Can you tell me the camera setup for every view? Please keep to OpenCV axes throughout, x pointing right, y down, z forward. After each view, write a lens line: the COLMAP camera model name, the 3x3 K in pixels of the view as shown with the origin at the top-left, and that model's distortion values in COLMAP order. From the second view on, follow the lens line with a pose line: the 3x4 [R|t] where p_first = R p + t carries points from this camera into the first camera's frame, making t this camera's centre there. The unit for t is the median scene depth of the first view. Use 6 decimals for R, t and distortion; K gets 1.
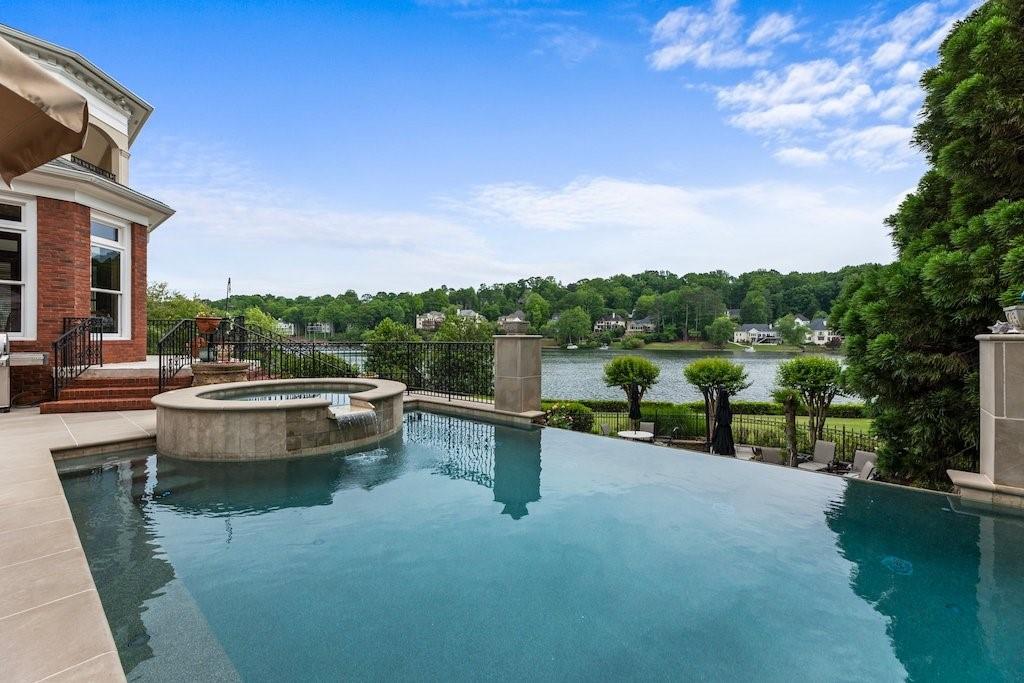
lens RADIAL K [[418.3, 0, 514.0], [0, 418.3, 343.2], [0, 0, 1]] dist [0.001280, 0.000178]
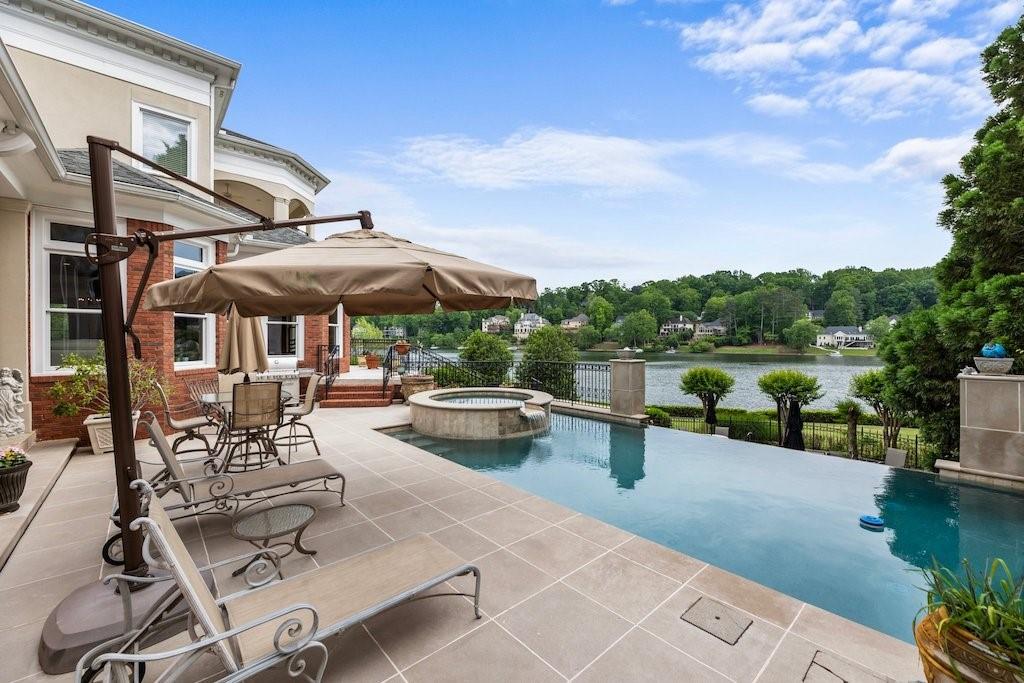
lens RADIAL K [[418.3, 0, 510.7], [0, 418.3, 345.8], [0, 0, 1]] dist [0.001280, 0.000178]
pose [[0.988799, 0.001223, -0.149247, -0.072855], [-0.000927, 0.999997, 0.002051, -0.029398], [0.149249, -0.001890, 0.988798, -0.188340]]
